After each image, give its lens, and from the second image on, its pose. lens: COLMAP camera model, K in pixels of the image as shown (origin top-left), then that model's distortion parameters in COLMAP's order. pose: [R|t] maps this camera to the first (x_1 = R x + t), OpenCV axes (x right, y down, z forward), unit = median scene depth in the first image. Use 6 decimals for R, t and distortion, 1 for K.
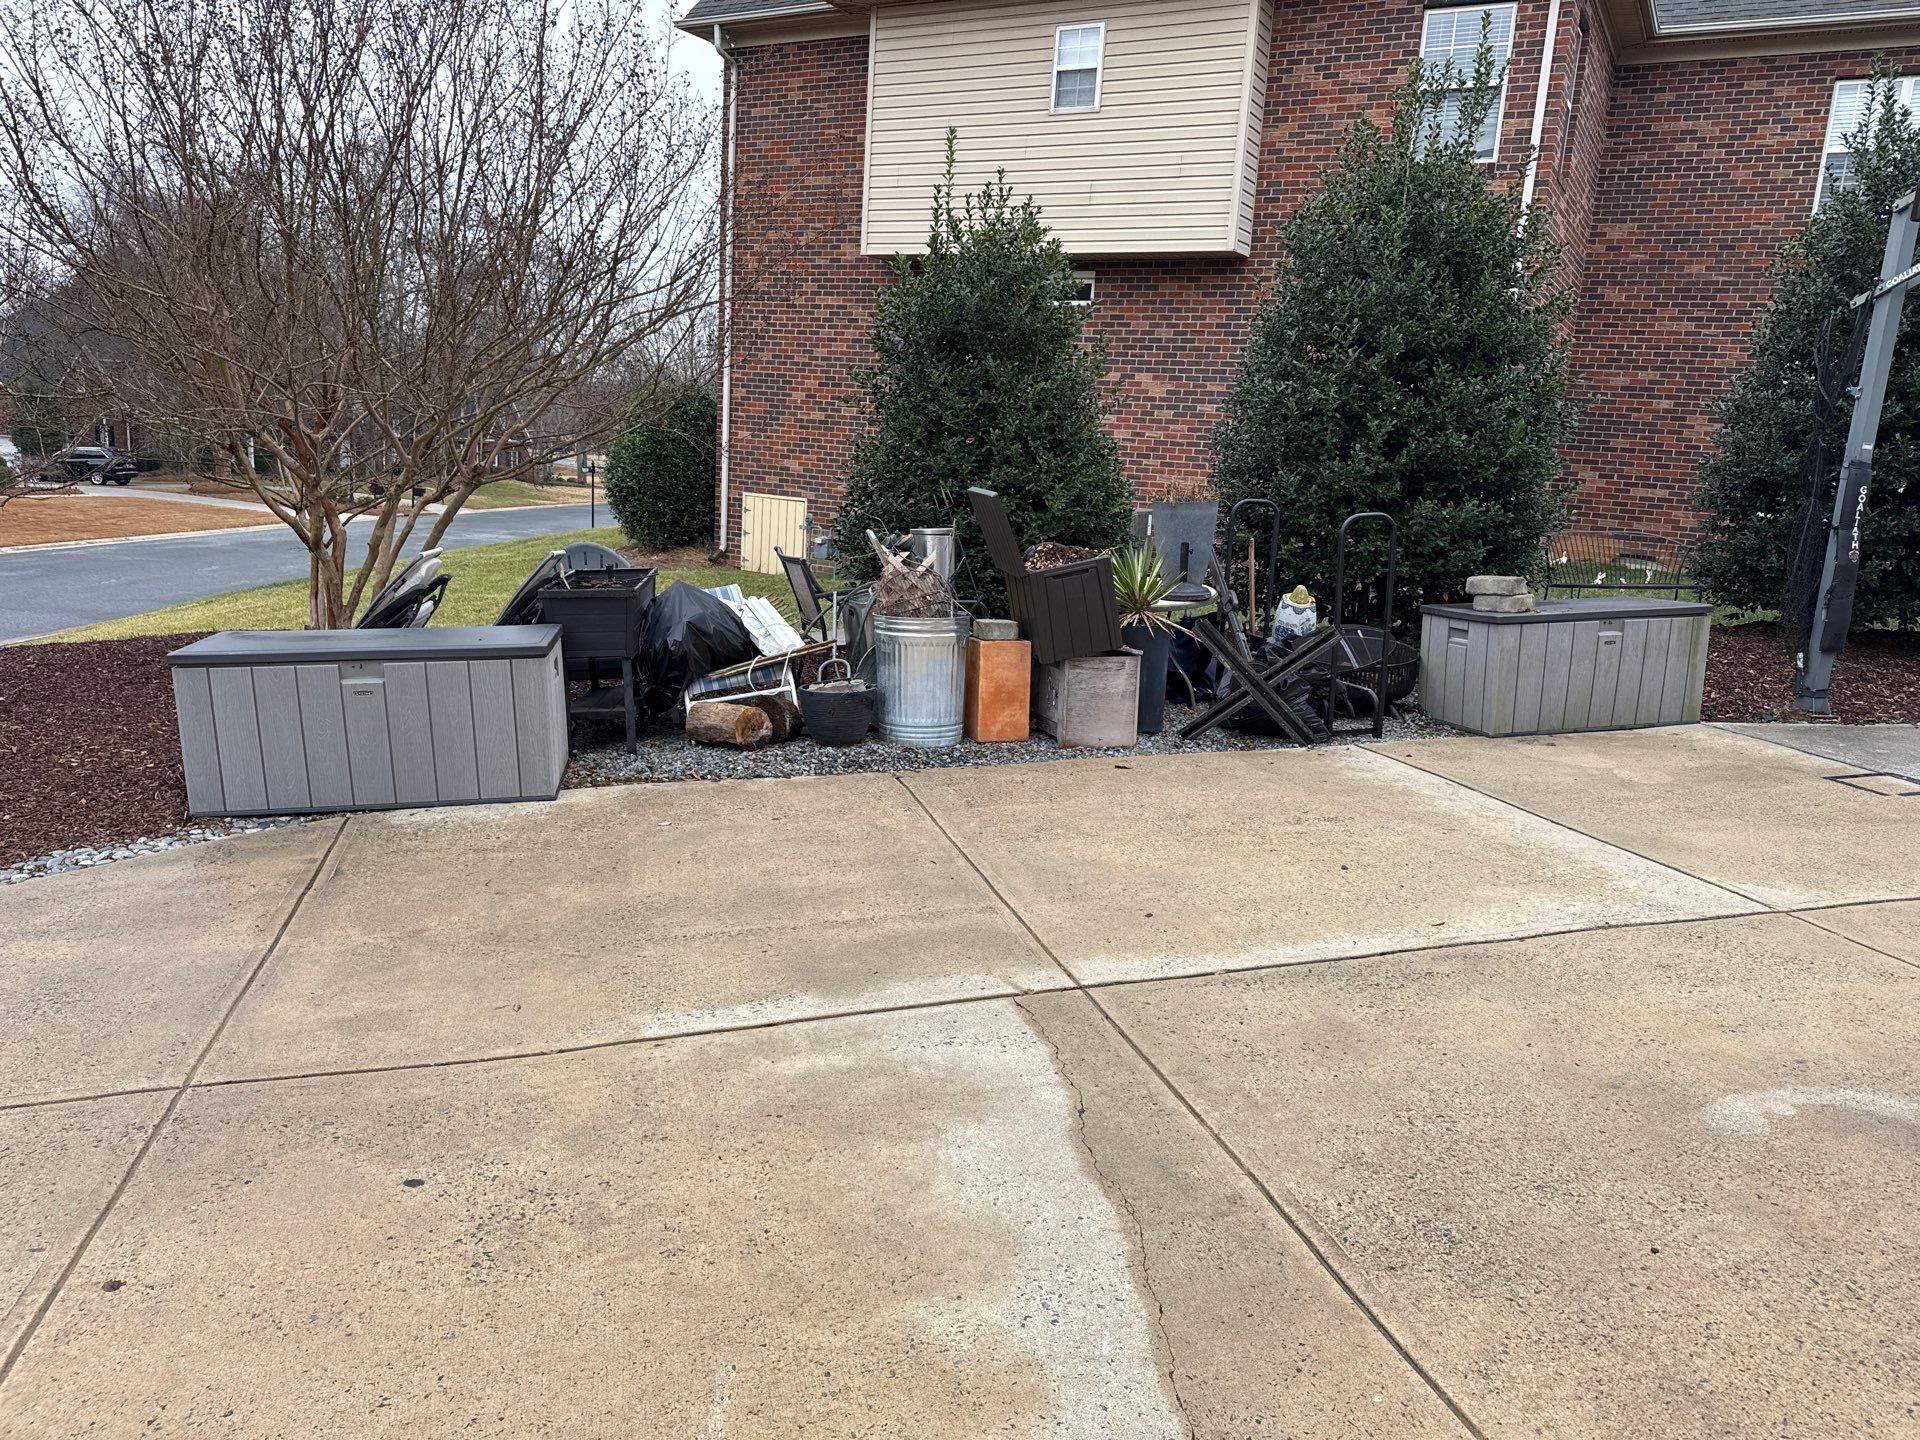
lens RADIAL K [[1378.0, 0, 988.1], [0, 1378.0, 805.8], [0, 0, 1]] dist [0.100264, -0.148418]
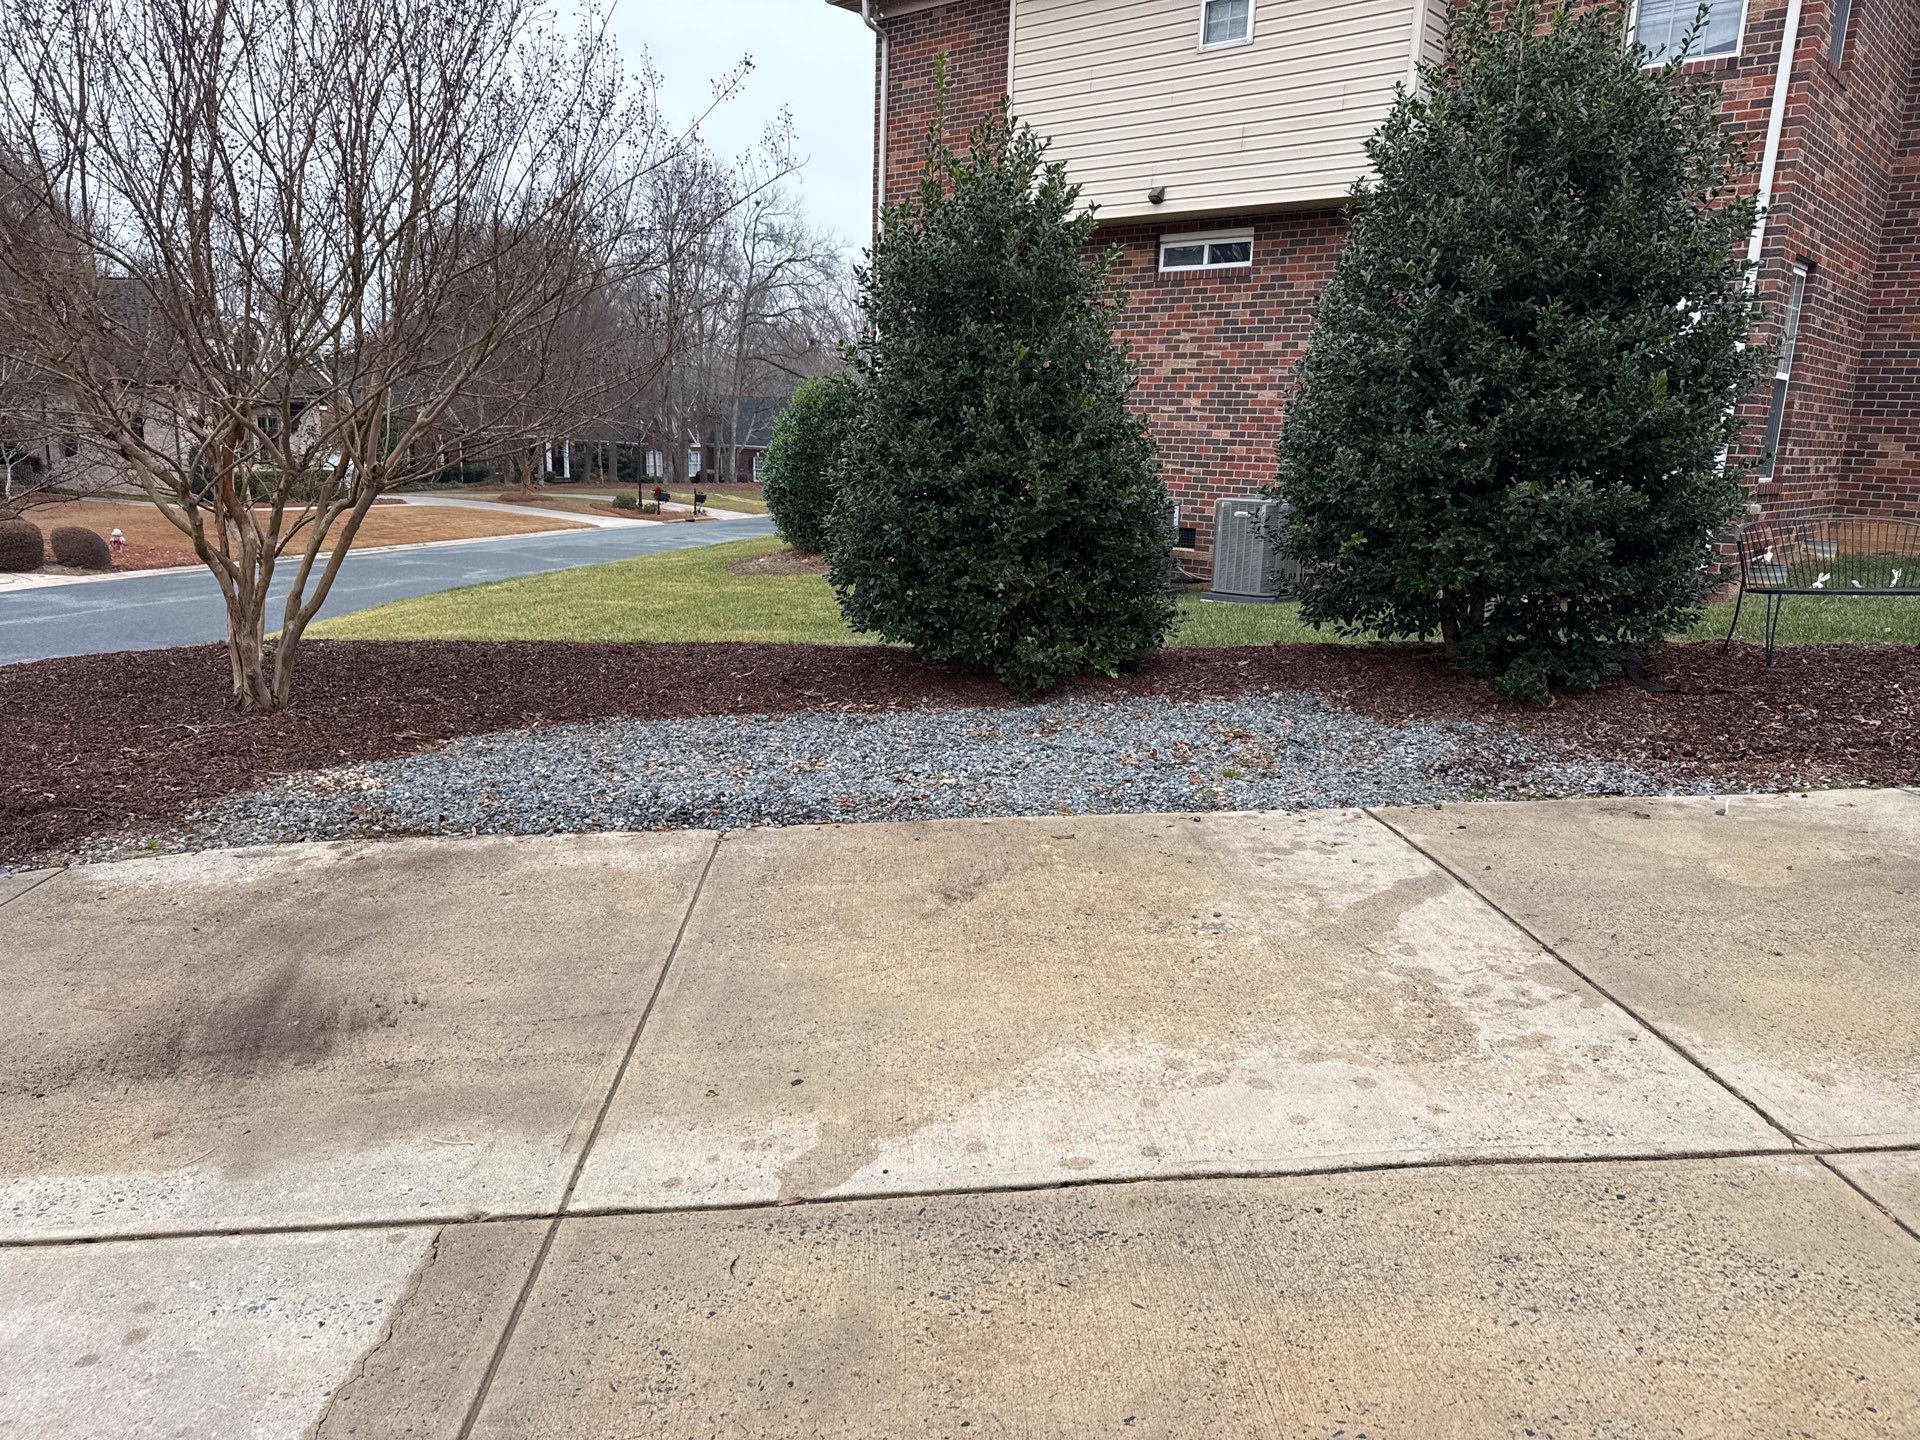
lens RADIAL K [[1388.9, 0, 961.8], [0, 1388.9, 809.5], [0, 0, 1]] dist [0.010057, -0.008354]
pose [[0.971689, 0.033201, -0.233918, 0.114520], [-0.031718, 0.999446, 0.010098, -0.021873], [0.234124, -0.002393, 0.972204, 0.108716]]
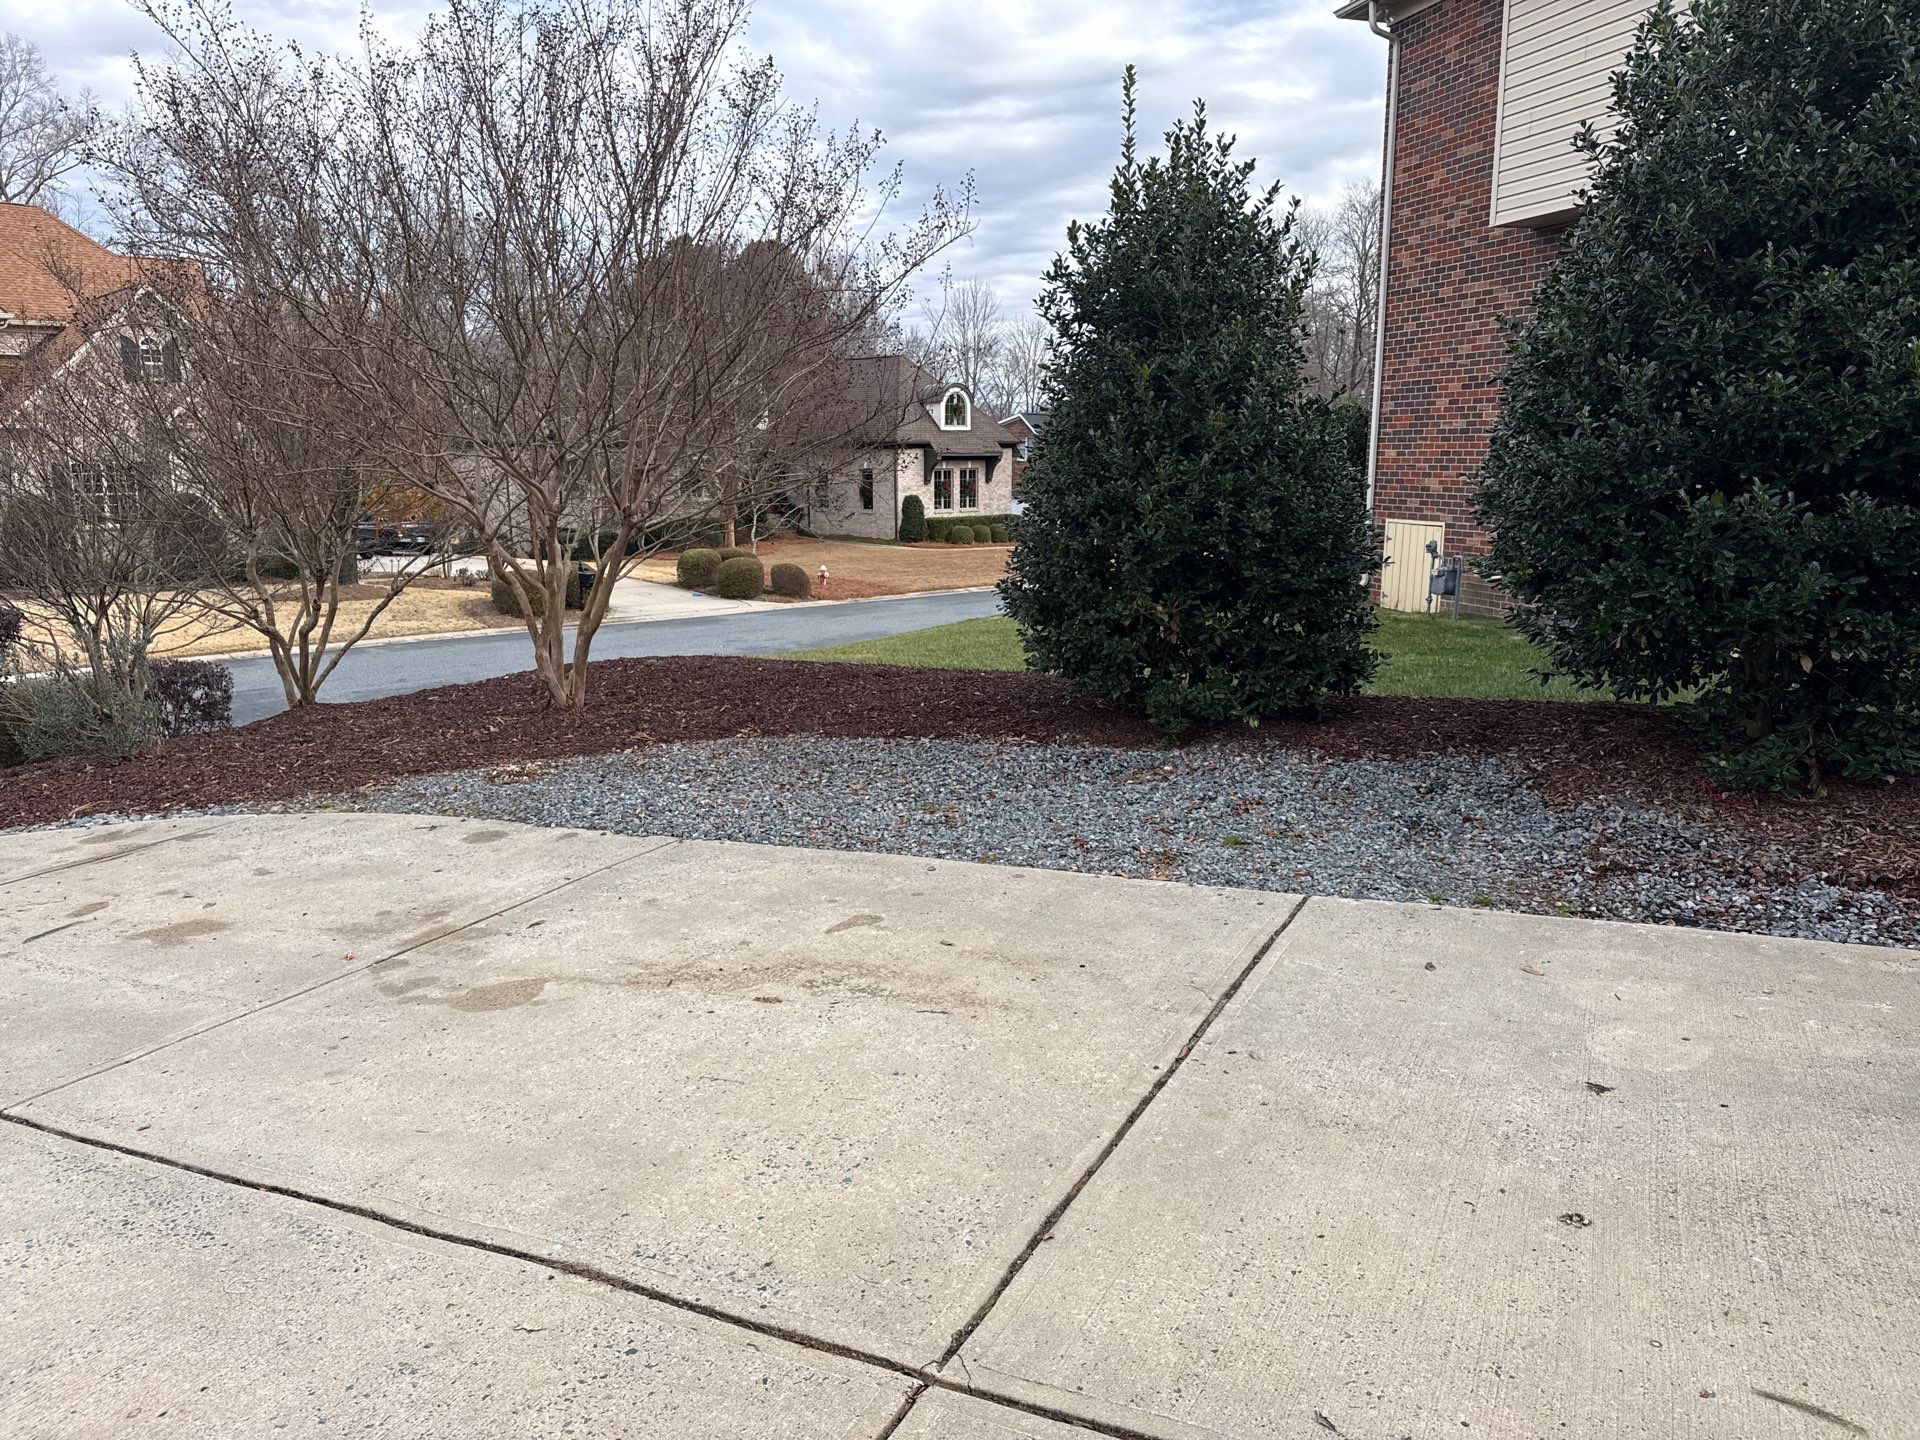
lens RADIAL K [[1395.3, 0, 916.0], [0, 1395.3, 770.8], [0, 0, 1]] dist [0.007209, -0.003557]
pose [[0.705484, 0.089493, -0.703053, 0.288536], [-0.125313, 0.992117, 0.000542, -0.038885], [0.697559, 0.087720, 0.711137, 0.221112]]
